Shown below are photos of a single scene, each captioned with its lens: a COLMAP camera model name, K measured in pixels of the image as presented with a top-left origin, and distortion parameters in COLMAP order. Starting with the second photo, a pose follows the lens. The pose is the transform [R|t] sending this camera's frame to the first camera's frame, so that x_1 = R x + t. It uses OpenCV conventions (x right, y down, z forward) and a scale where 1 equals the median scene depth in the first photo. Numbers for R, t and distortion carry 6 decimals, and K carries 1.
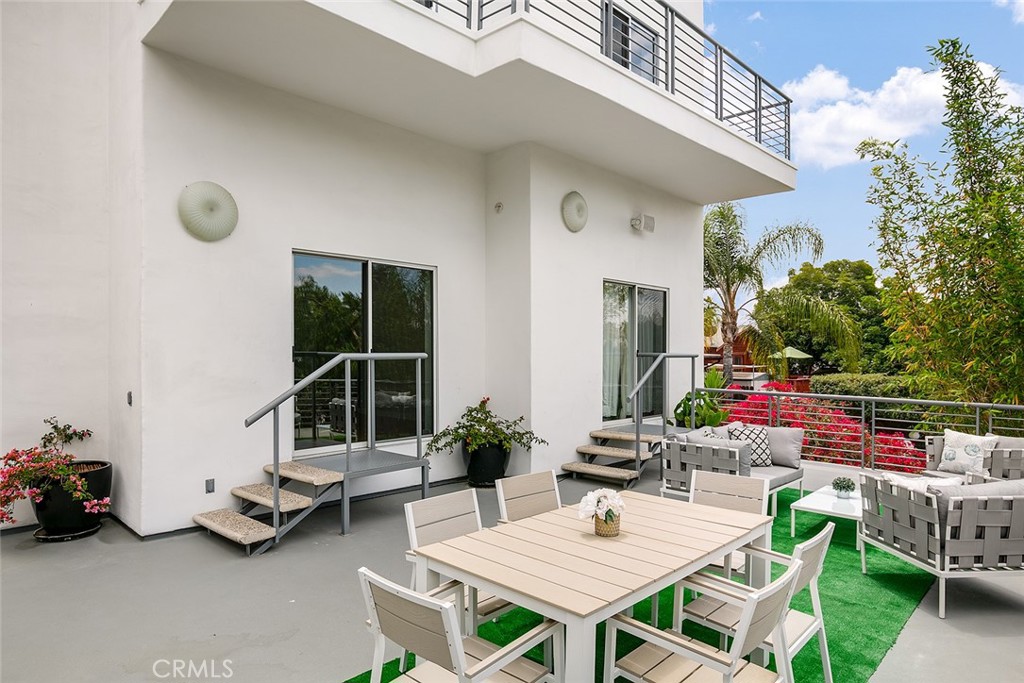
lens RADIAL K [[625.2, 0, 512.0], [0, 625.2, 341.5], [0, 0, 1]] dist [-0.052712, 0.021680]
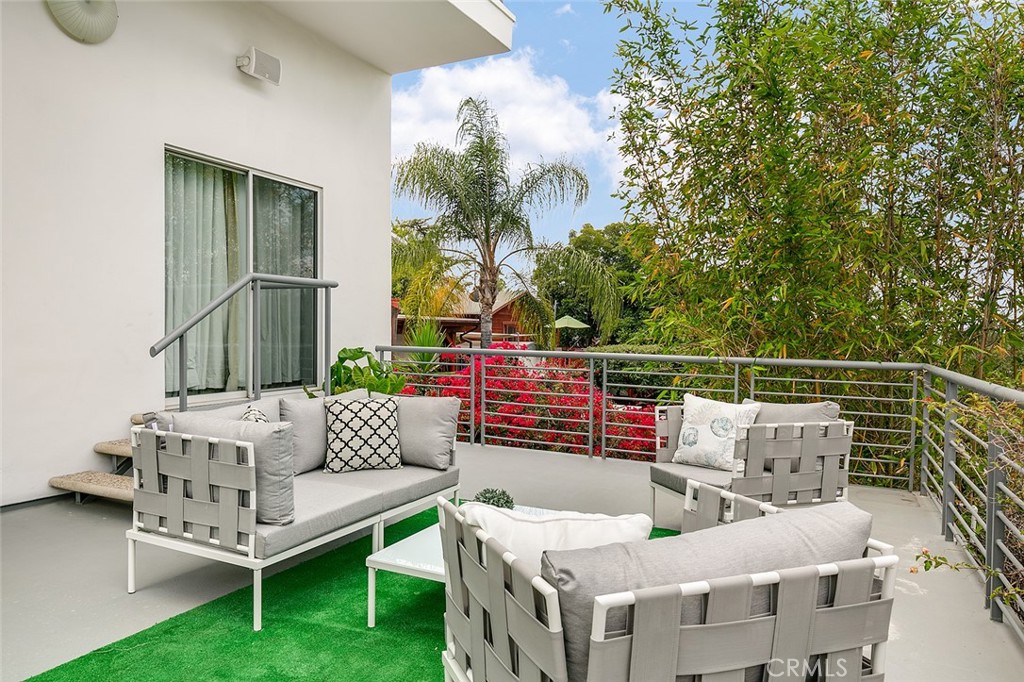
lens RADIAL K [[681.8, 0, 512.0], [0, 681.8, 341.0], [0, 0, 1]] dist [0.001465, 0.001872]
pose [[0.951393, 0.000112, 0.307980, 0.279520], [-0.010525, 0.999428, 0.032148, 0.058934], [-0.307801, -0.033827, 0.950849, 0.340728]]
